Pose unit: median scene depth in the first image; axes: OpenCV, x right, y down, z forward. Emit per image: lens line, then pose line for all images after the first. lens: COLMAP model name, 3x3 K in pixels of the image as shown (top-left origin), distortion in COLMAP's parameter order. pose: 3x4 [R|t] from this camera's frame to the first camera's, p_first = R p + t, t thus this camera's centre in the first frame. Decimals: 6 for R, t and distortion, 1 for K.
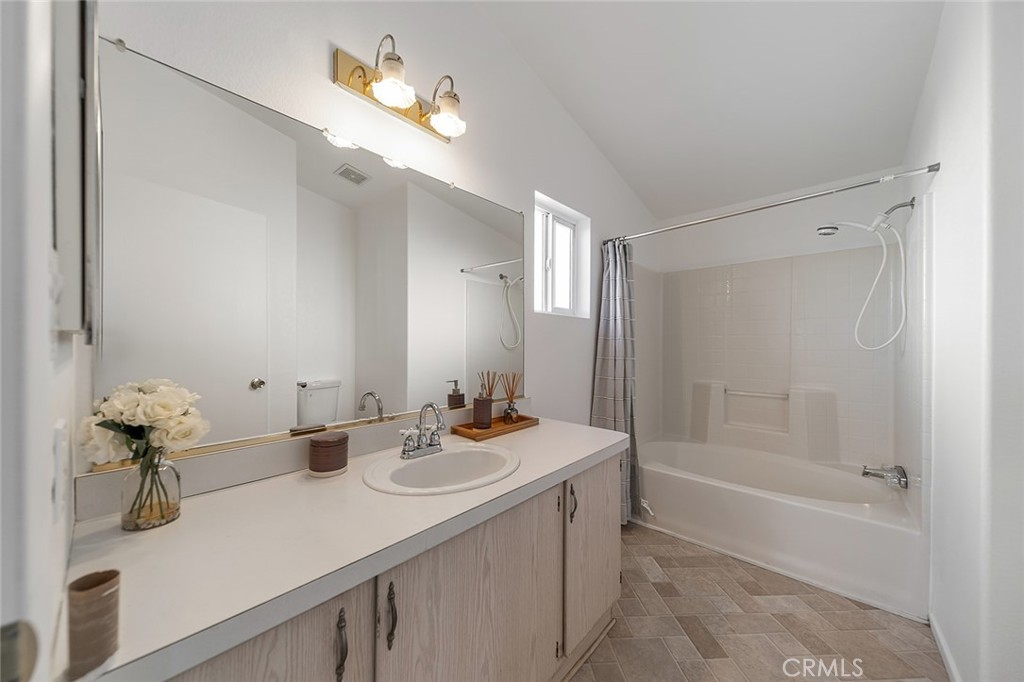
lens RADIAL K [[360.4, 0, 509.1], [0, 360.4, 344.0], [0, 0, 1]] dist [-0.000716, -0.000068]
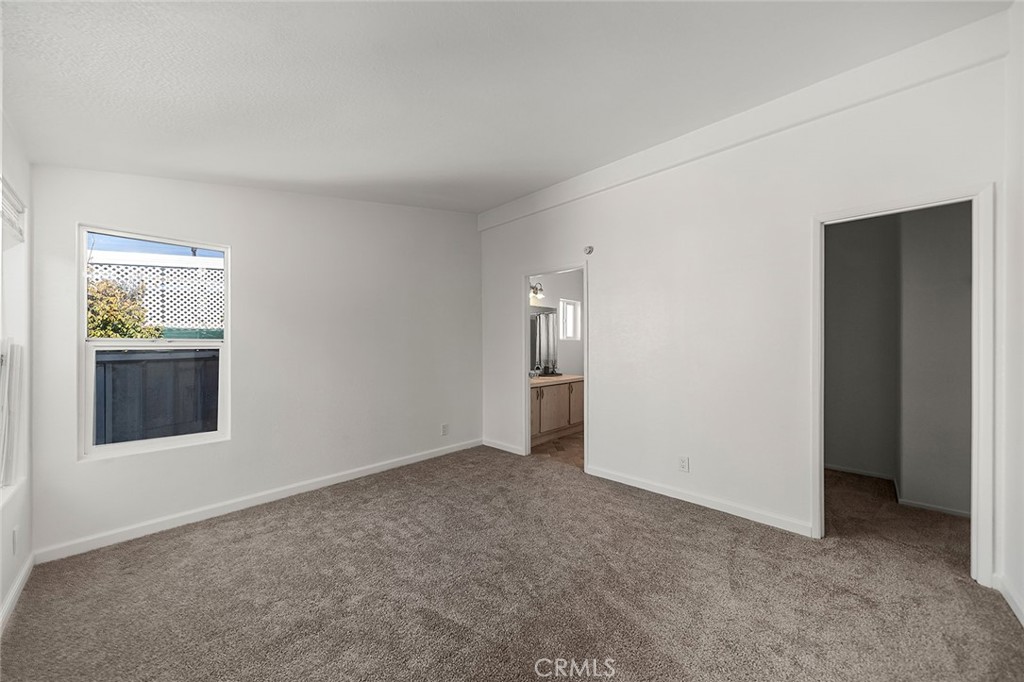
lens RADIAL K [[360.4, 0, 515.0], [0, 360.4, 343.5], [0, 0, 1]] dist [-0.000716, -0.000068]
pose [[0.999894, -0.004862, -0.013699, -0.245169], [0.004802, 0.999979, -0.004418, -0.044733], [0.013720, 0.004351, 0.999896, -1.846417]]
